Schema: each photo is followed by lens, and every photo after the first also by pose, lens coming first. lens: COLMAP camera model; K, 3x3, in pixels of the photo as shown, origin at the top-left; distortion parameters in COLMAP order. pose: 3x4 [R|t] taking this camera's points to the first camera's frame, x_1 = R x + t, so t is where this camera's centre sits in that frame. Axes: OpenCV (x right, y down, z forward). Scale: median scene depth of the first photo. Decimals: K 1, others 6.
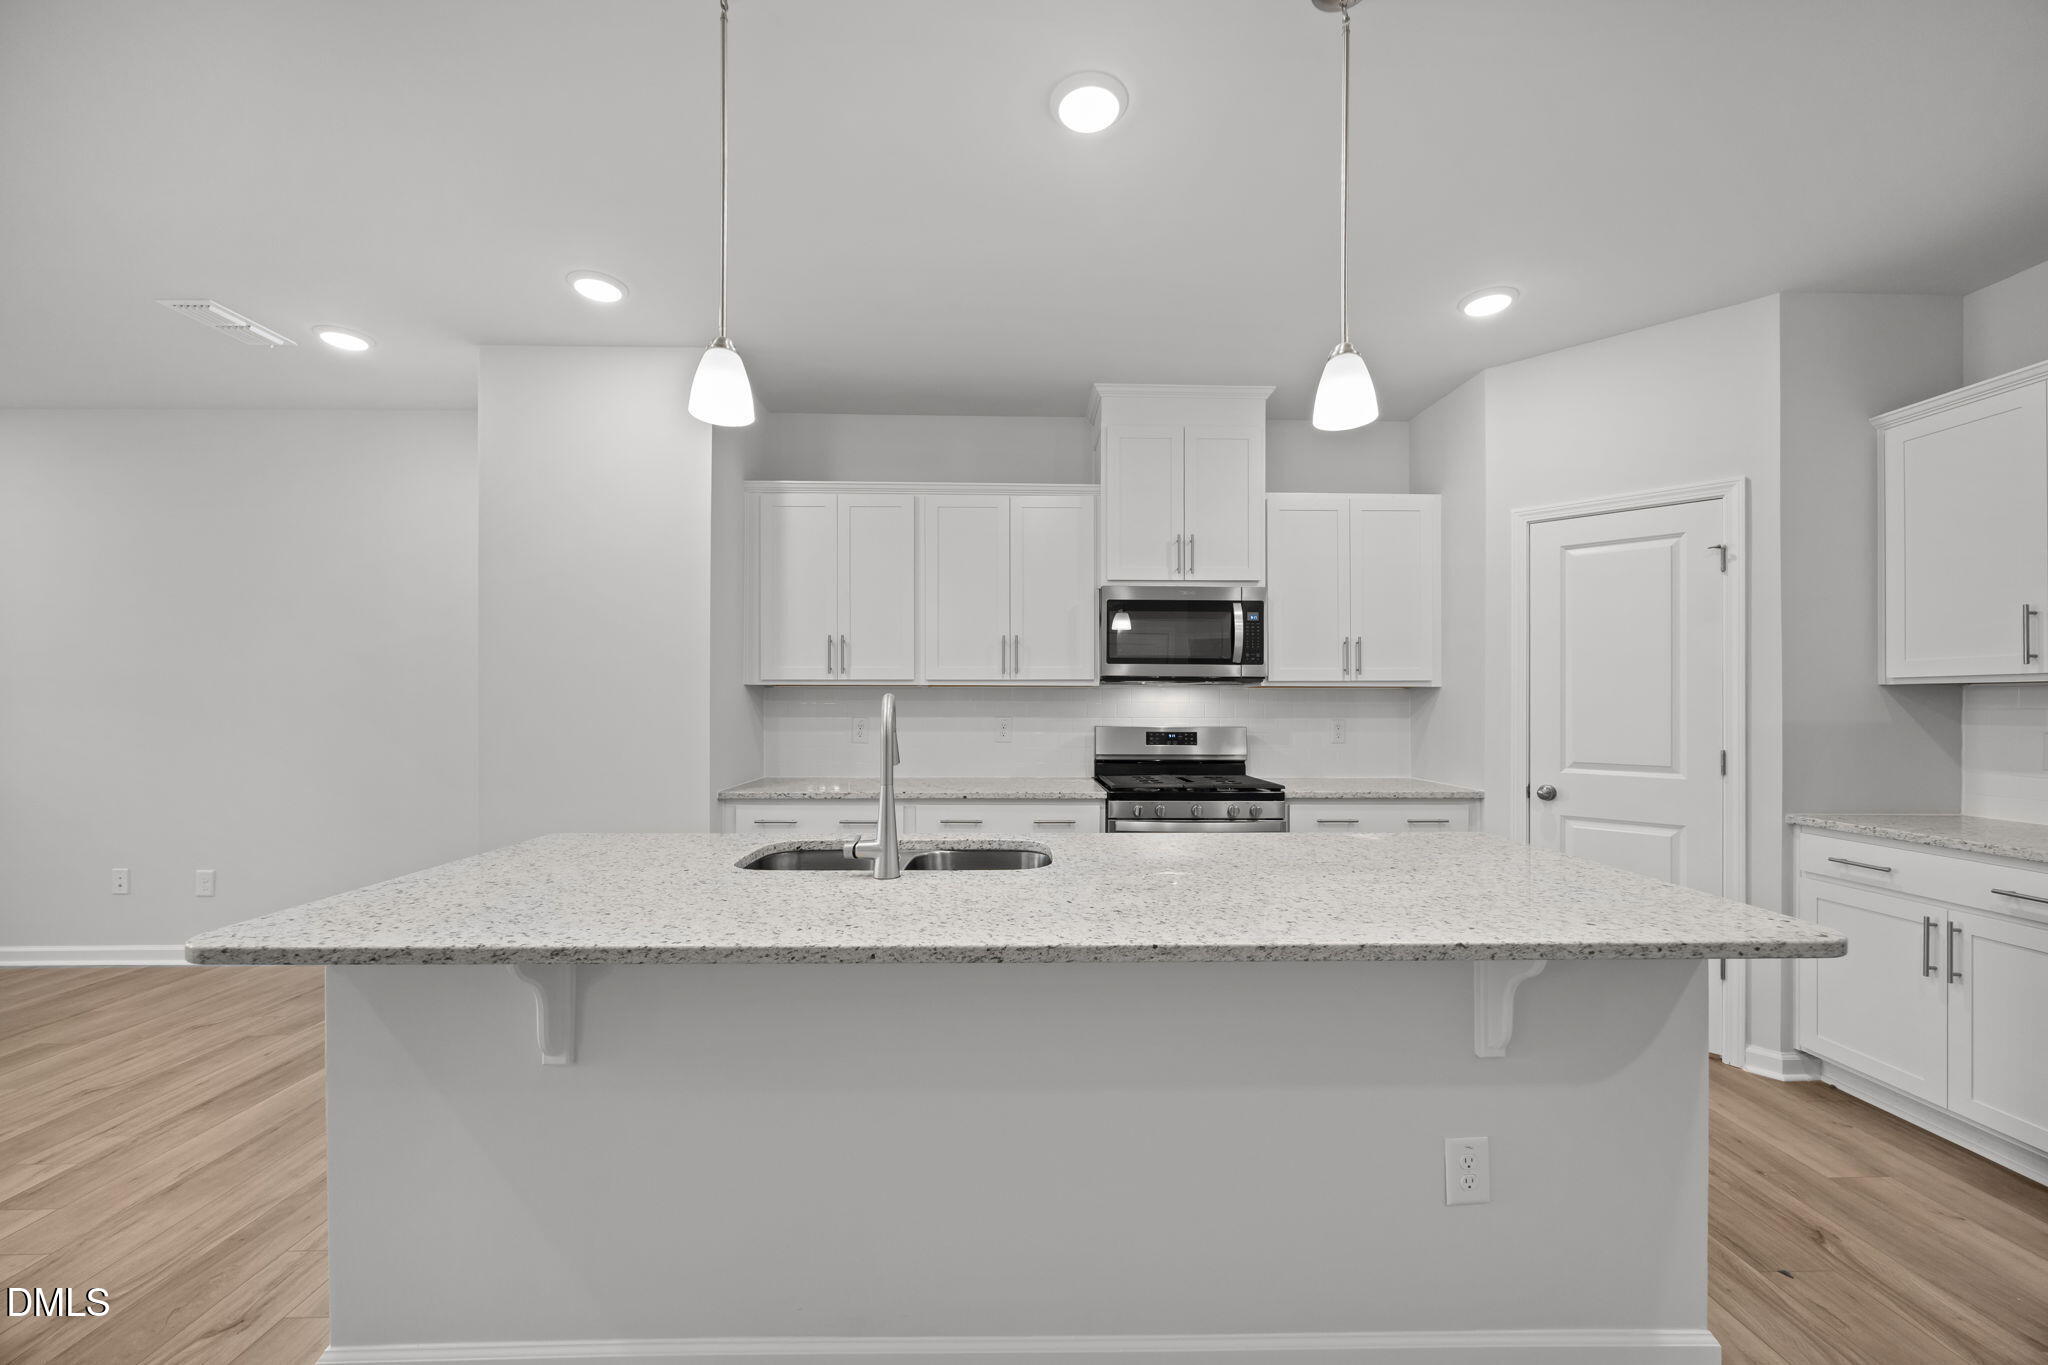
lens RADIAL K [[775.3, 0, 1027.0], [0, 775.3, 697.3], [0, 0, 1]] dist [-0.000251, -0.001884]
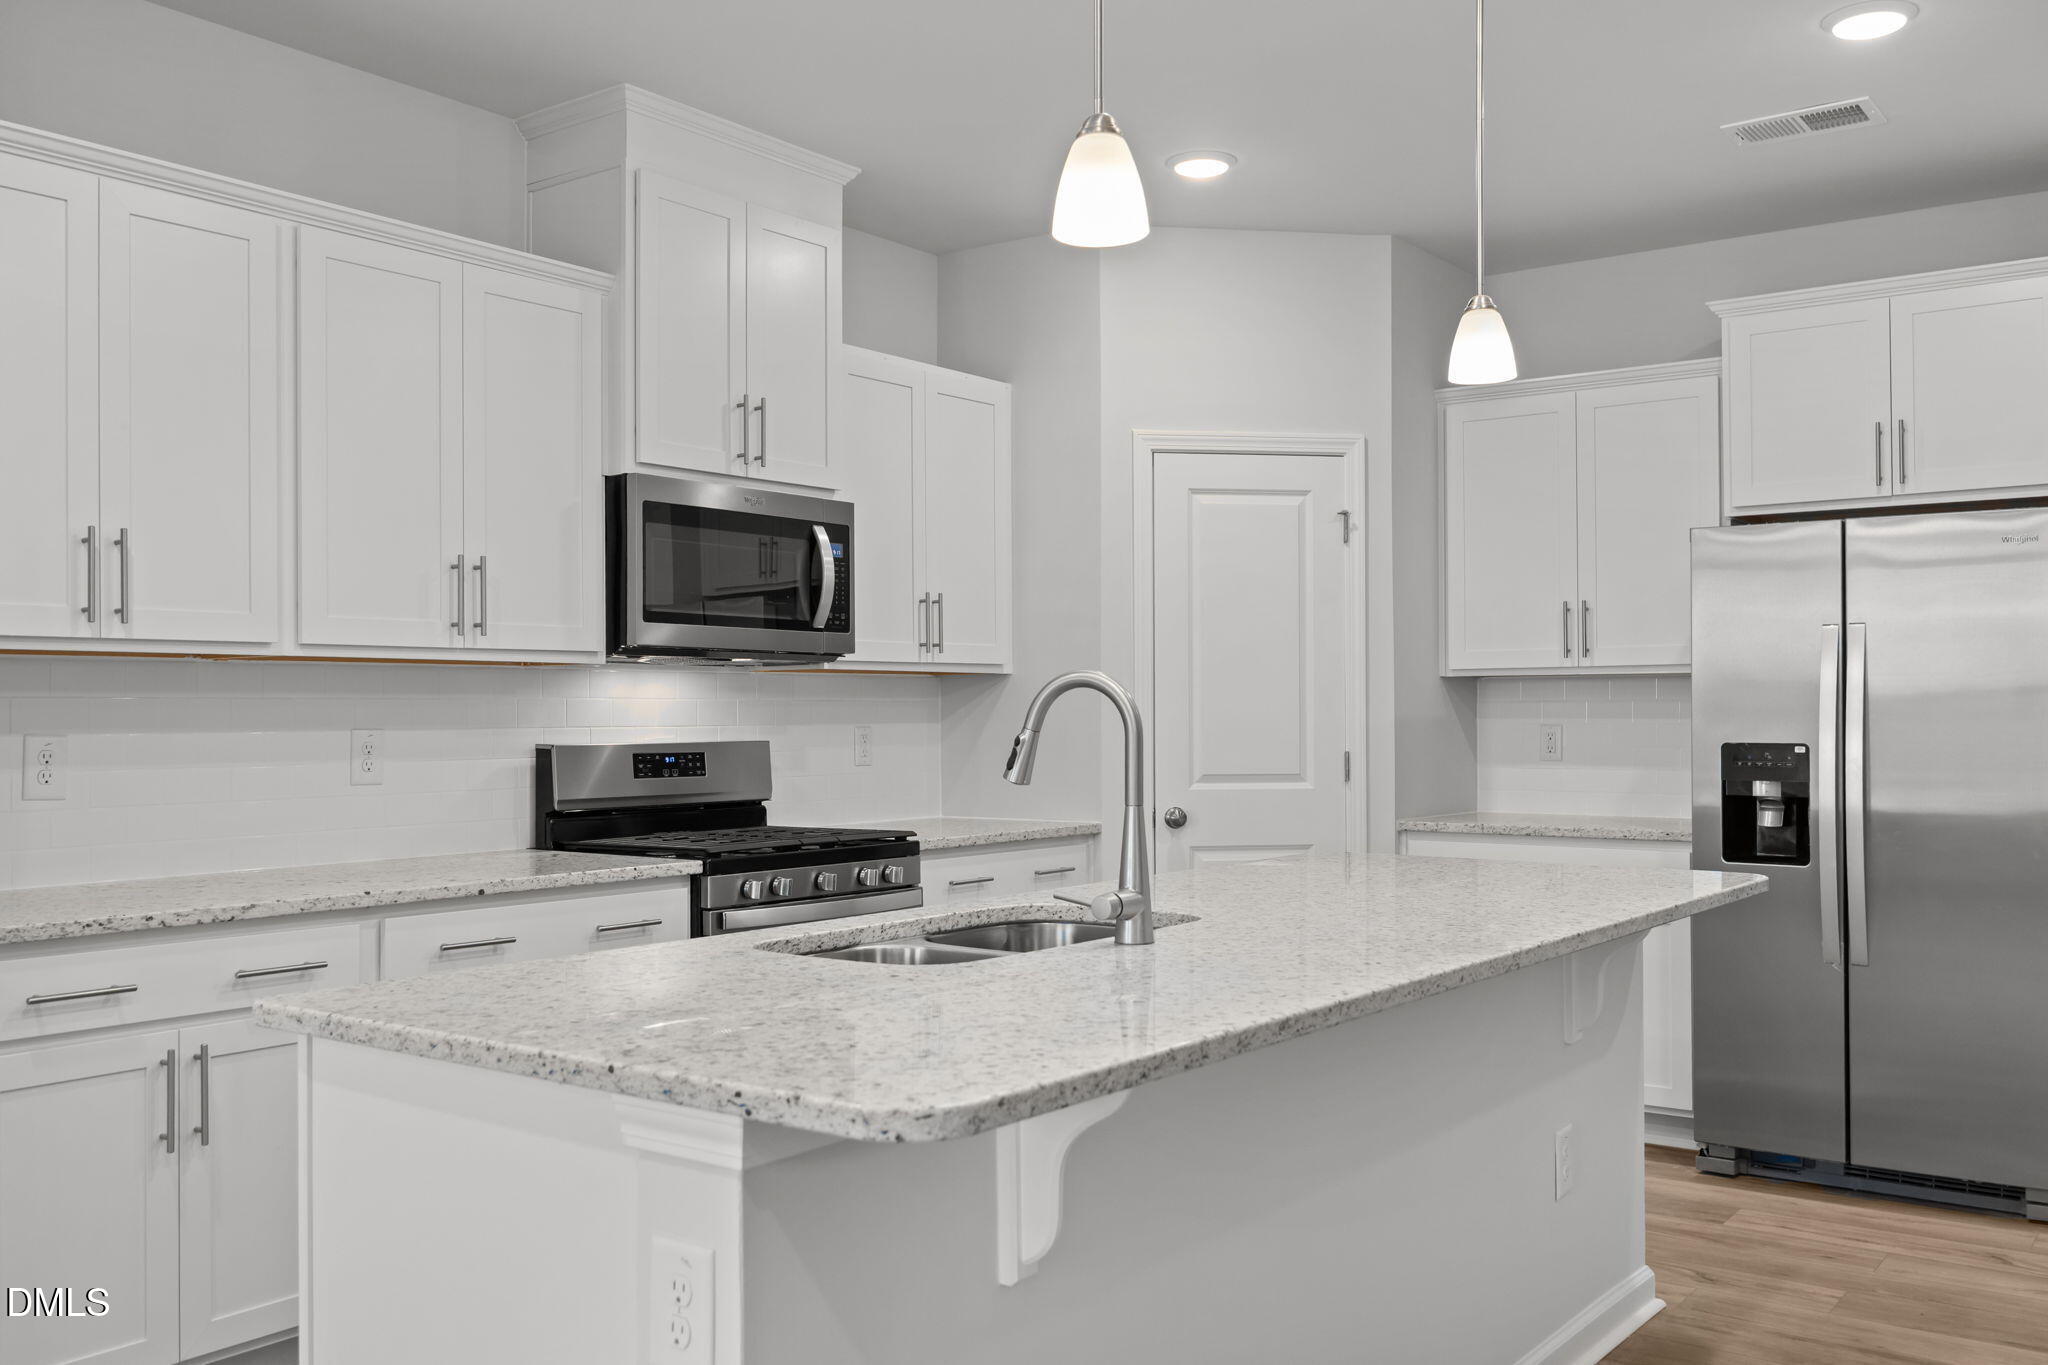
lens RADIAL K [[1766.9, 0, 1027.5], [0, 1766.9, 685.3], [0, 0, 1]] dist [-0.006612, -0.002560]
pose [[0.617970, 0.006989, 0.786170, -0.731491], [0.000181, 0.999959, -0.009031, 0.011192], [-0.786201, 0.005723, 0.617944, 0.063205]]
